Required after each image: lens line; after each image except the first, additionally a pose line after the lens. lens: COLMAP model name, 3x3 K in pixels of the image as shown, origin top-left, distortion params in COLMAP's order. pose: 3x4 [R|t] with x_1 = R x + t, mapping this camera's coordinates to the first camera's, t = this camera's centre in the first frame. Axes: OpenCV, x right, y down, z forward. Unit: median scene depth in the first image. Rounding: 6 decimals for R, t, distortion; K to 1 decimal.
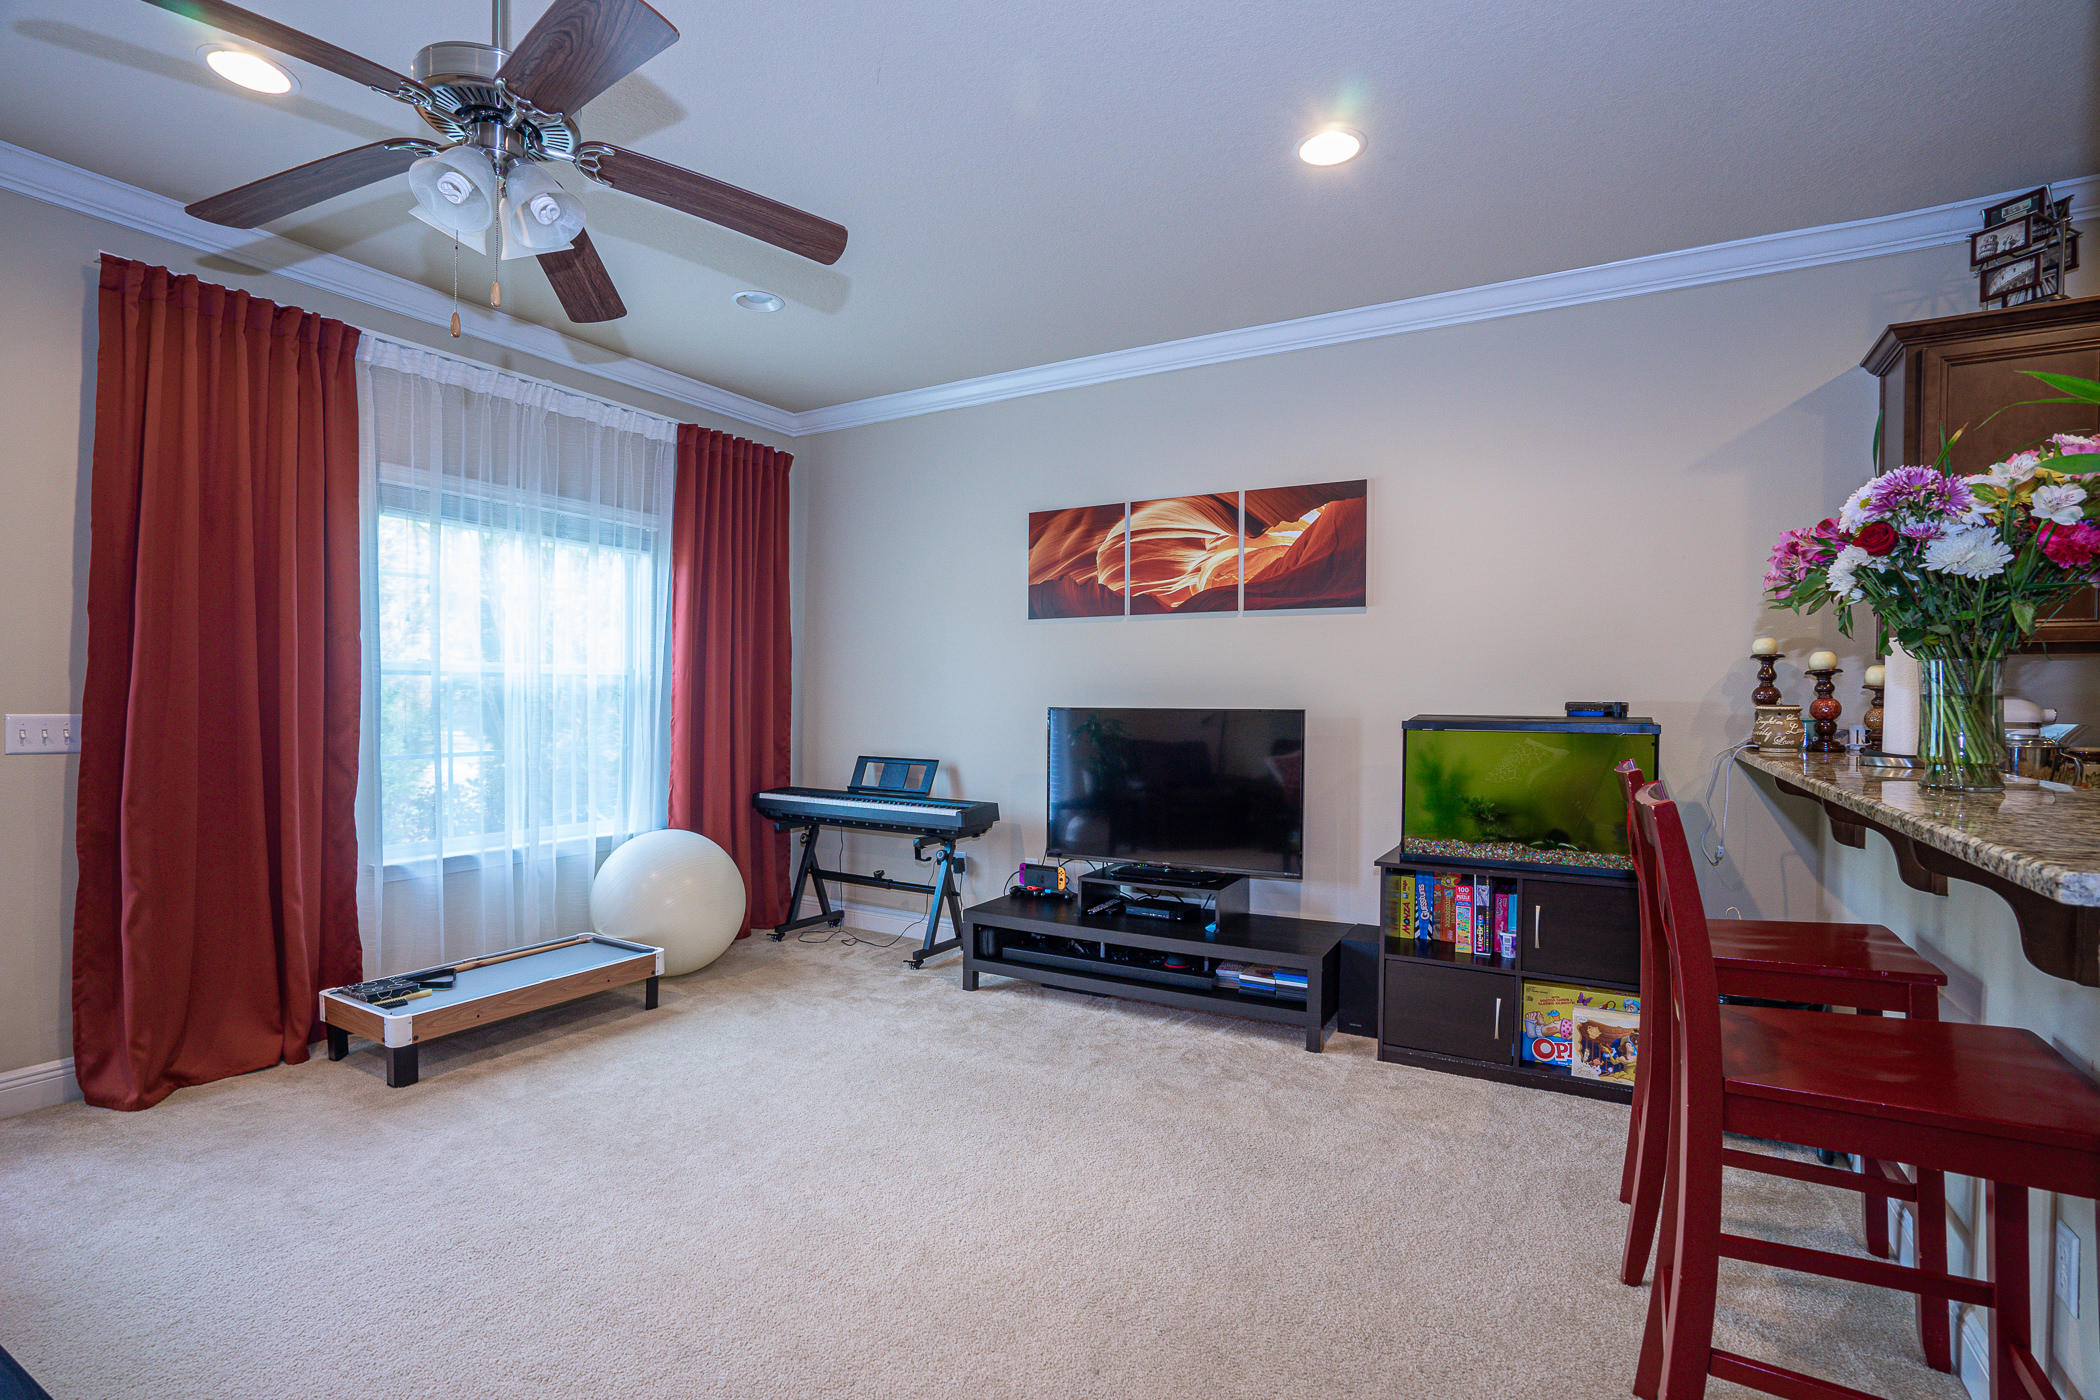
lens RADIAL K [[994.2, 0, 1048.2], [0, 994.2, 704.7], [0, 0, 1]] dist [-0.037526, 0.016167]
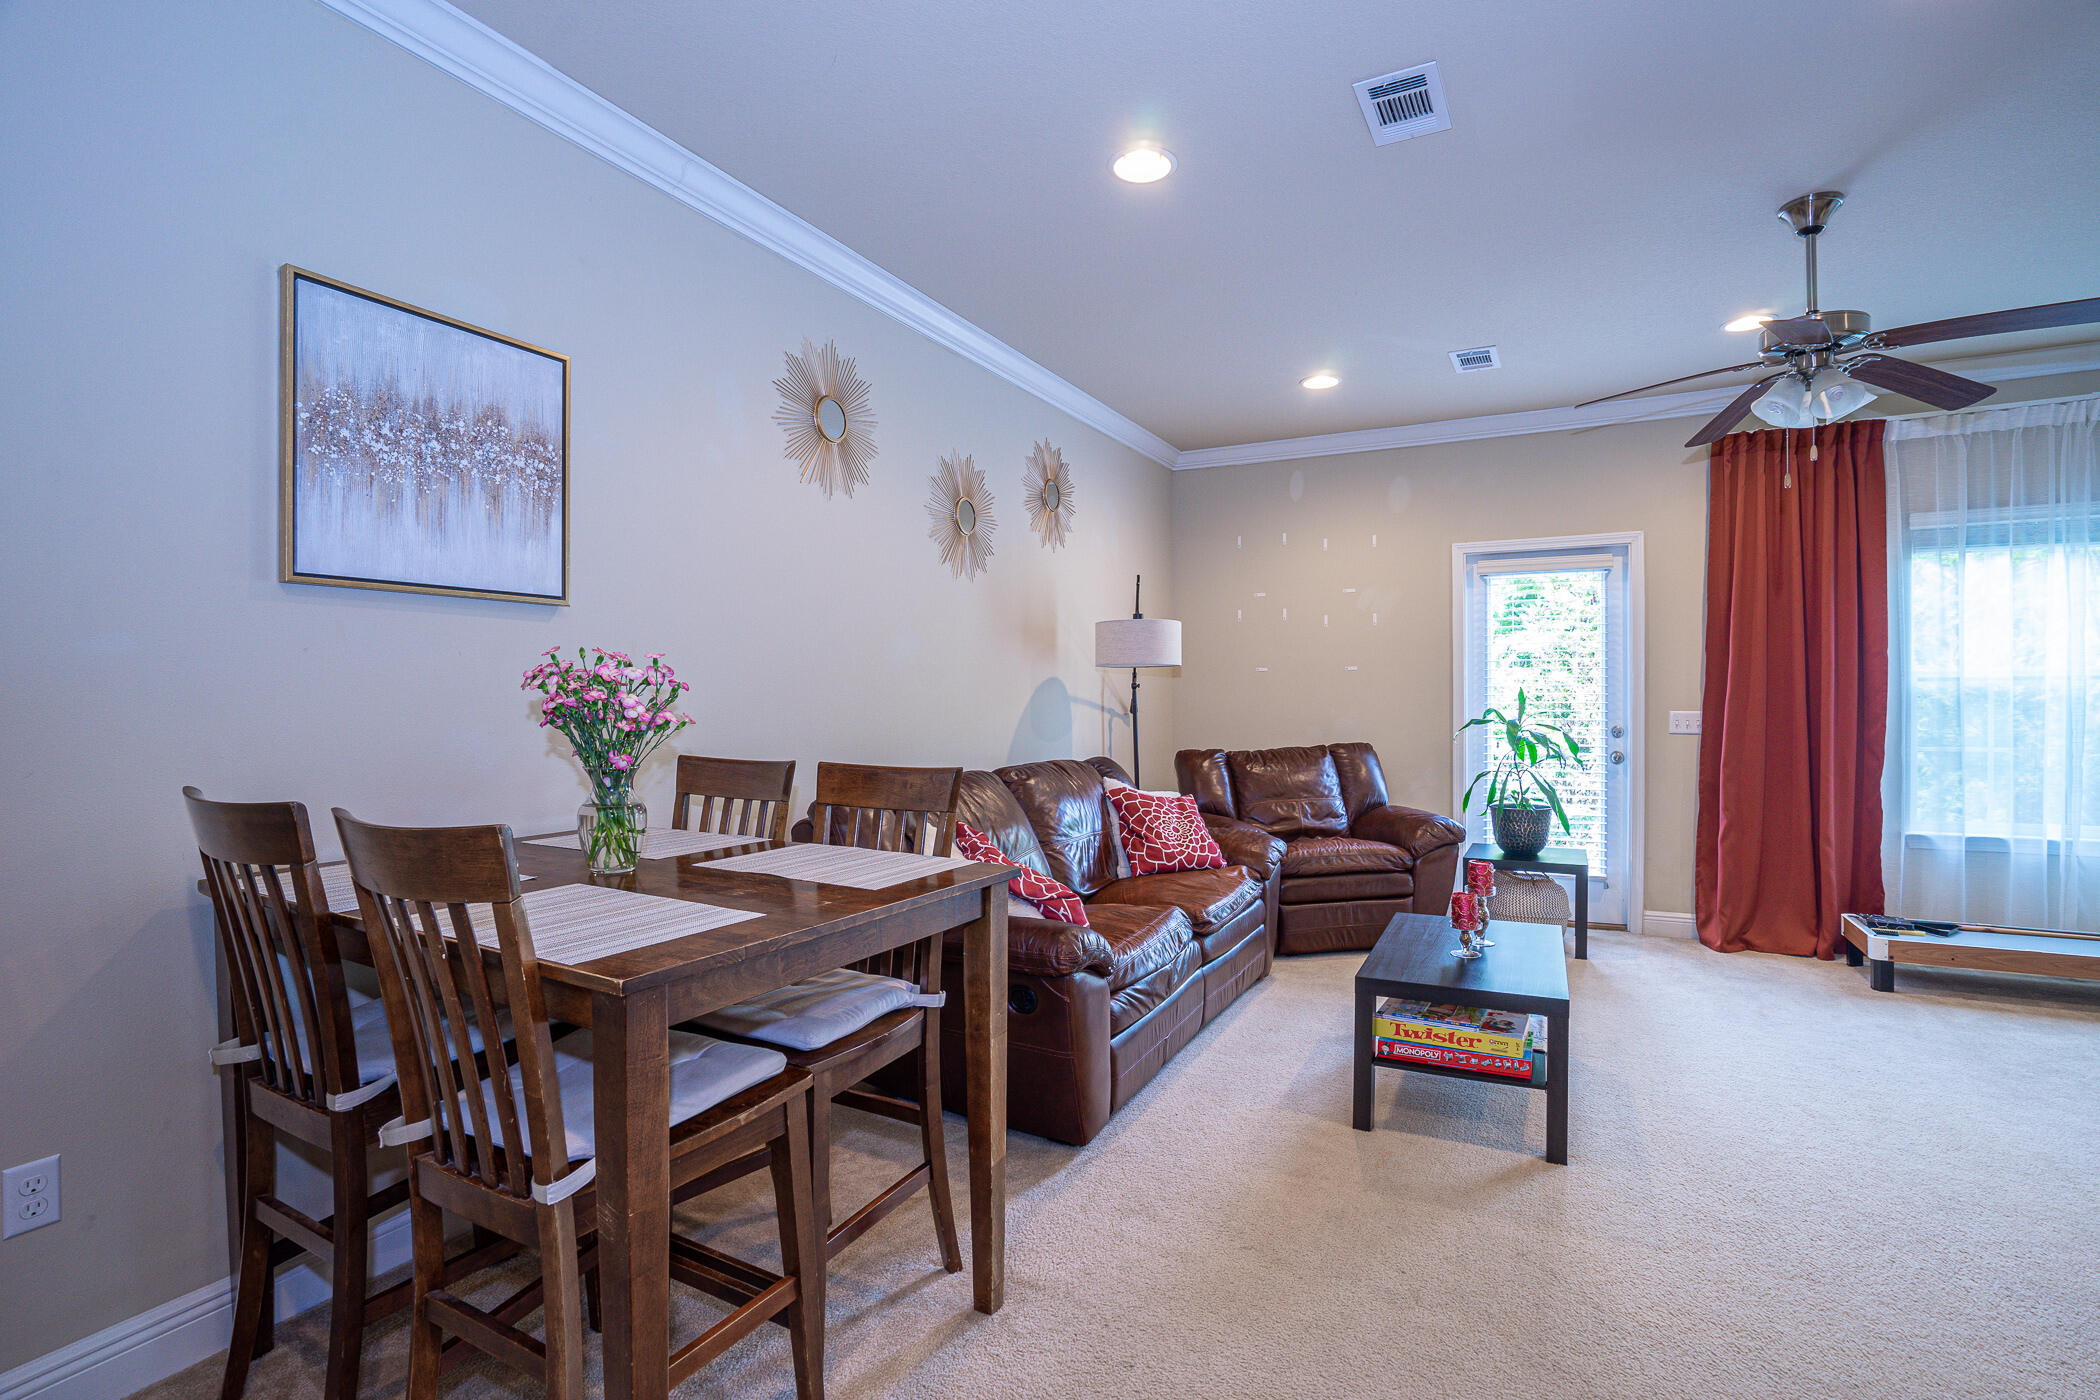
lens RADIAL K [[994.2, 0, 1059.3], [0, 994.2, 703.2], [0, 0, 1]] dist [-0.037526, 0.016167]
pose [[0.072440, -0.003309, -0.997367, 0.460495], [-0.001711, 0.999993, -0.003442, 0.002469], [0.997371, 0.001956, 0.072433, -0.170905]]
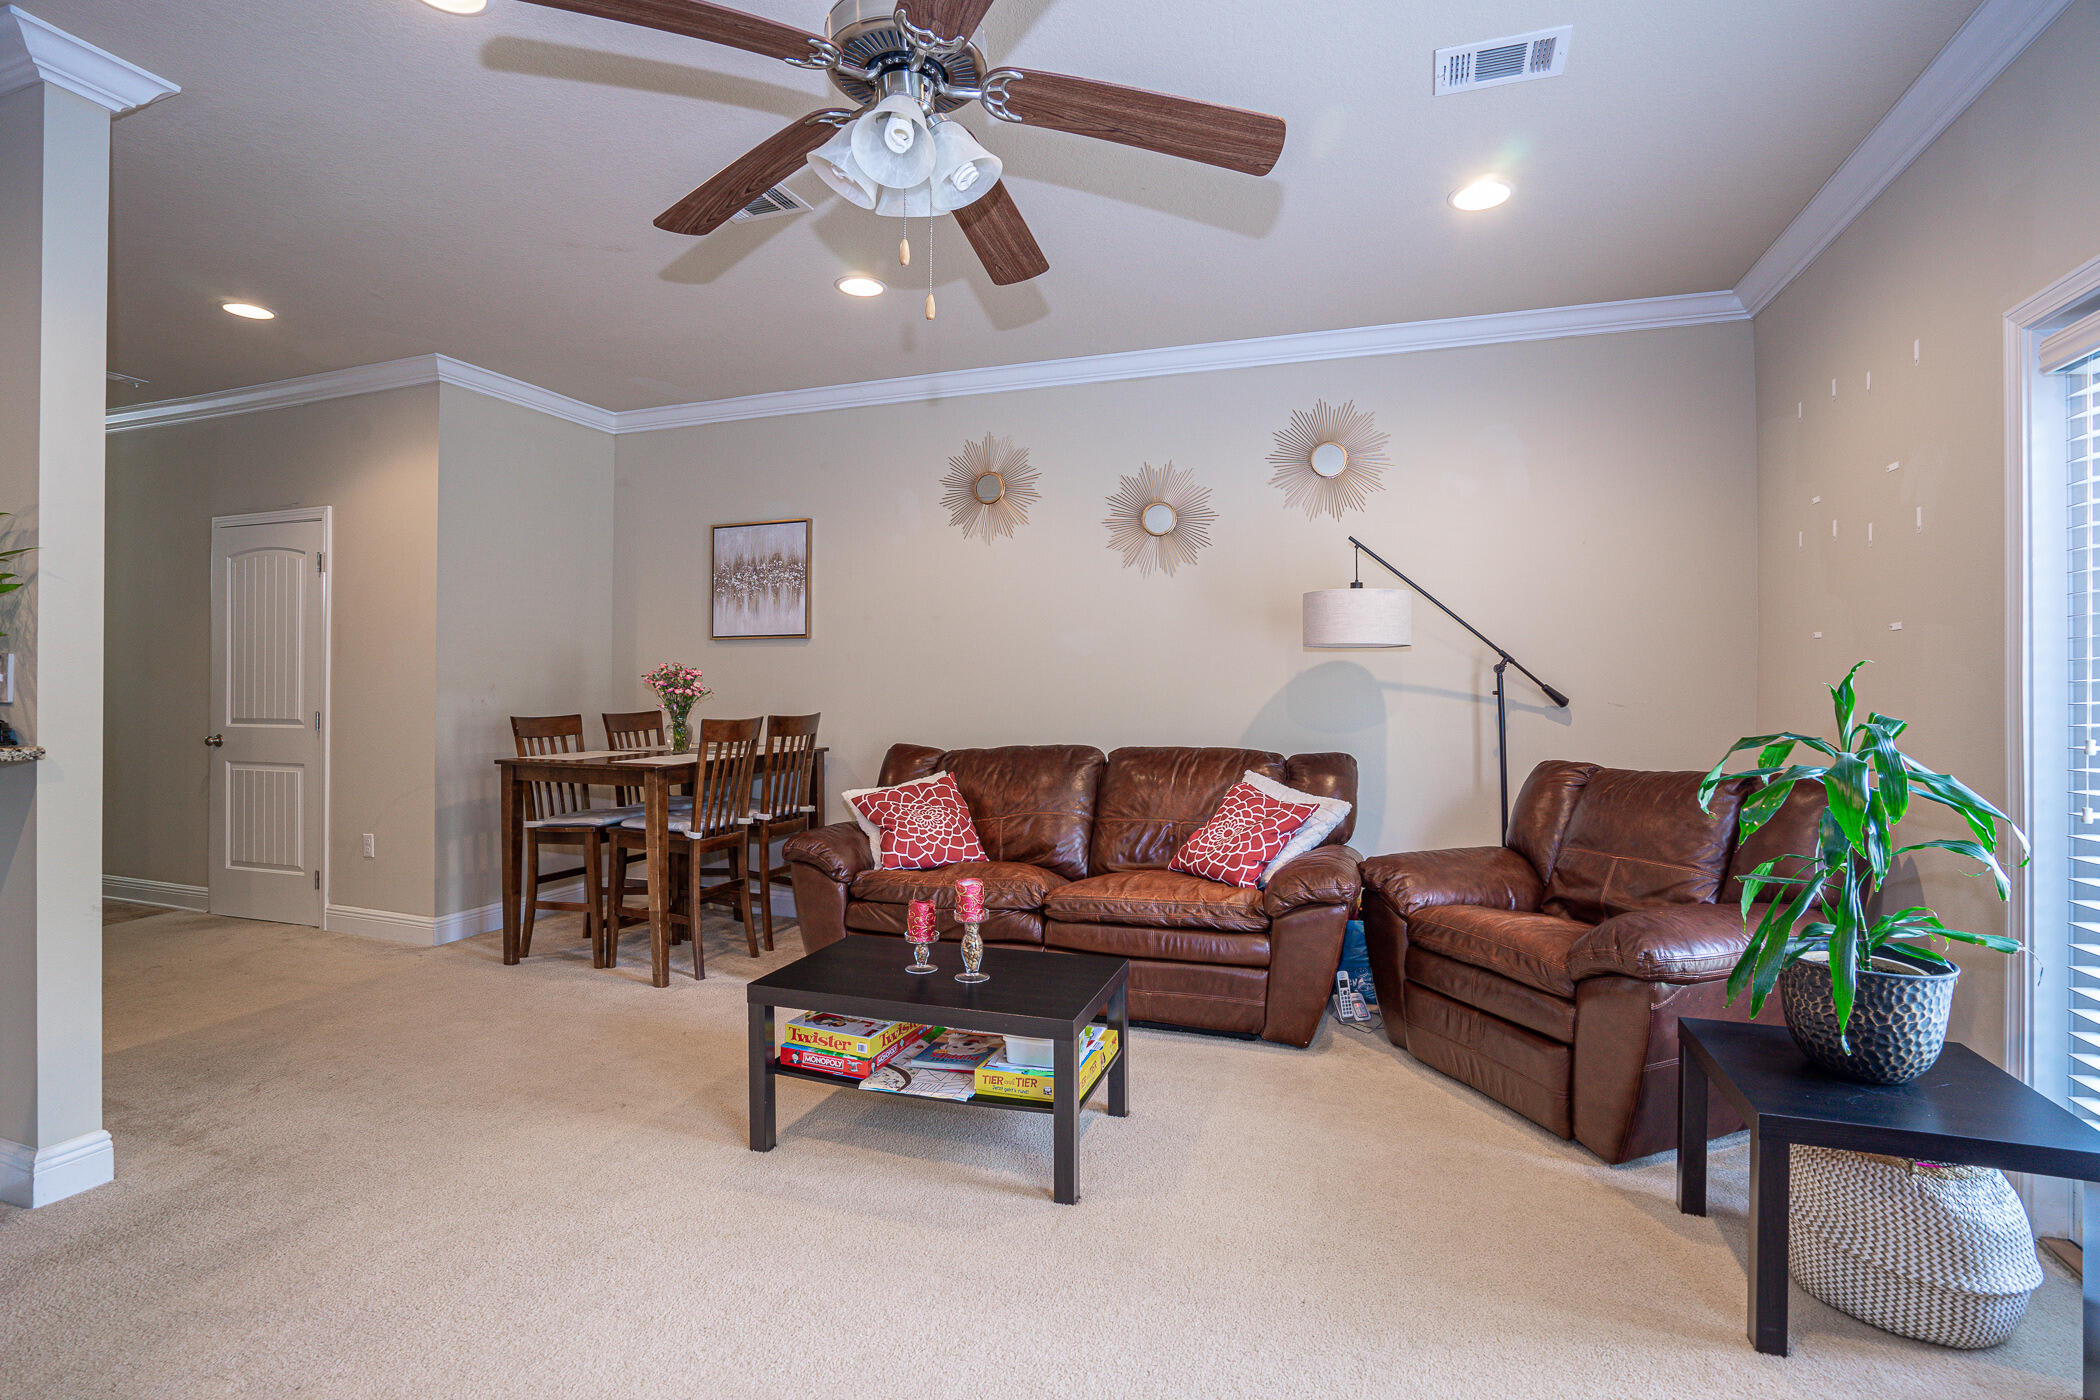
lens RADIAL K [[994.2, 0, 1056.7], [0, 994.2, 677.1], [0, 0, 1]] dist [-0.037526, 0.016167]
pose [[-0.977190, -0.008225, -0.212208, -0.240808], [-0.008917, 0.999958, 0.002304, -0.015661], [0.212180, 0.004143, -0.977222, 0.929897]]
